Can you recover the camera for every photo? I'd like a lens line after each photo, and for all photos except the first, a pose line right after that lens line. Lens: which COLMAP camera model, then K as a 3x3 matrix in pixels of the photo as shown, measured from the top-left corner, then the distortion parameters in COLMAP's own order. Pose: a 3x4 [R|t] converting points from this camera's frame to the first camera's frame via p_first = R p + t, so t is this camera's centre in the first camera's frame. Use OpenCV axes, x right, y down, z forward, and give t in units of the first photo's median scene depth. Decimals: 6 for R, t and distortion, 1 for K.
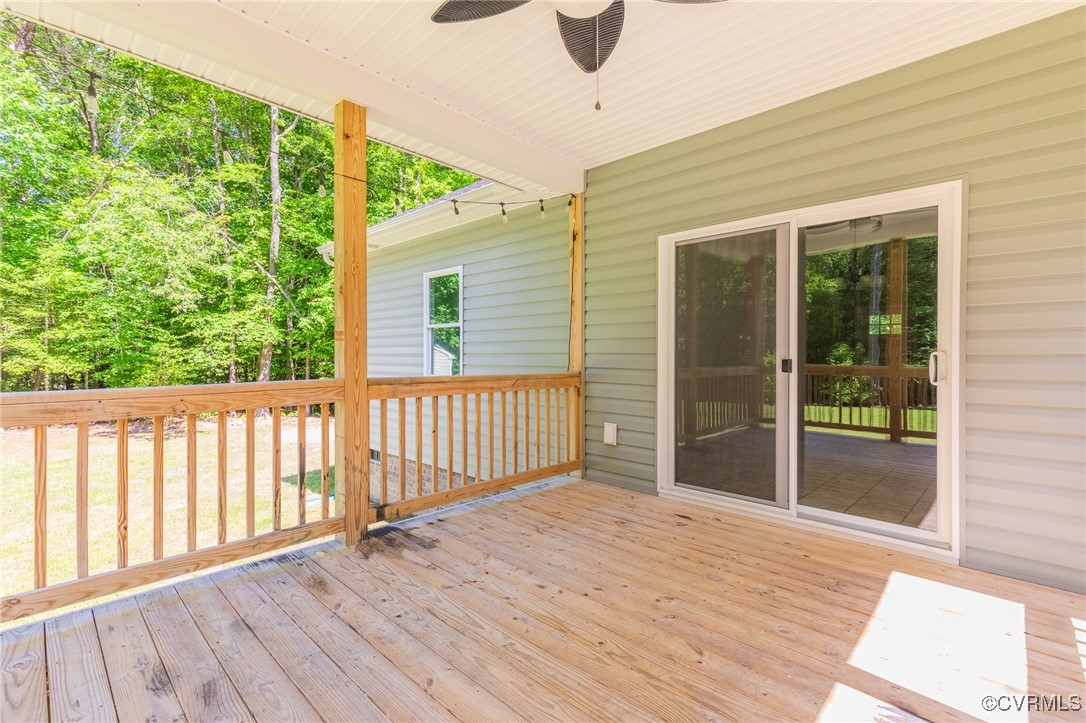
lens RADIAL K [[500.7, 0, 544.9], [0, 500.7, 353.3], [0, 0, 1]] dist [0.014901, 0.000148]
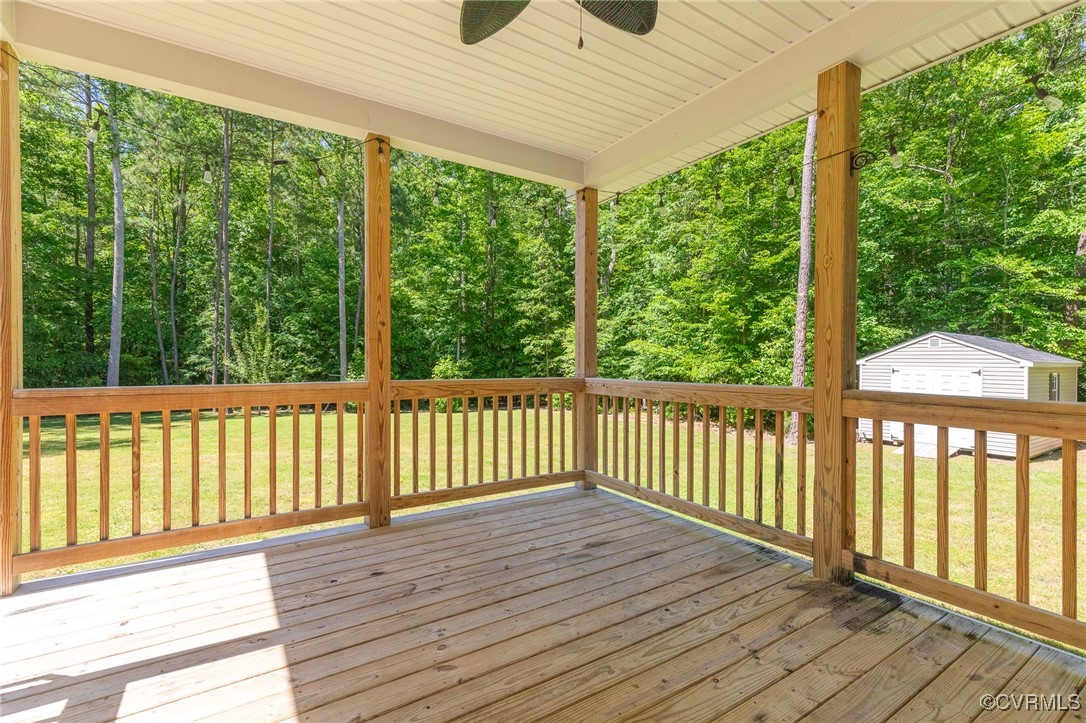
lens RADIAL K [[488.2, 0, 537.2], [0, 488.2, 363.9], [0, 0, 1]] dist [0.009885, -0.001283]
pose [[-0.243149, 0.005973, -0.969971, 0.610548], [-0.003884, 0.999967, 0.007131, 0.003657], [0.969981, 0.005501, -0.243118, 0.788368]]
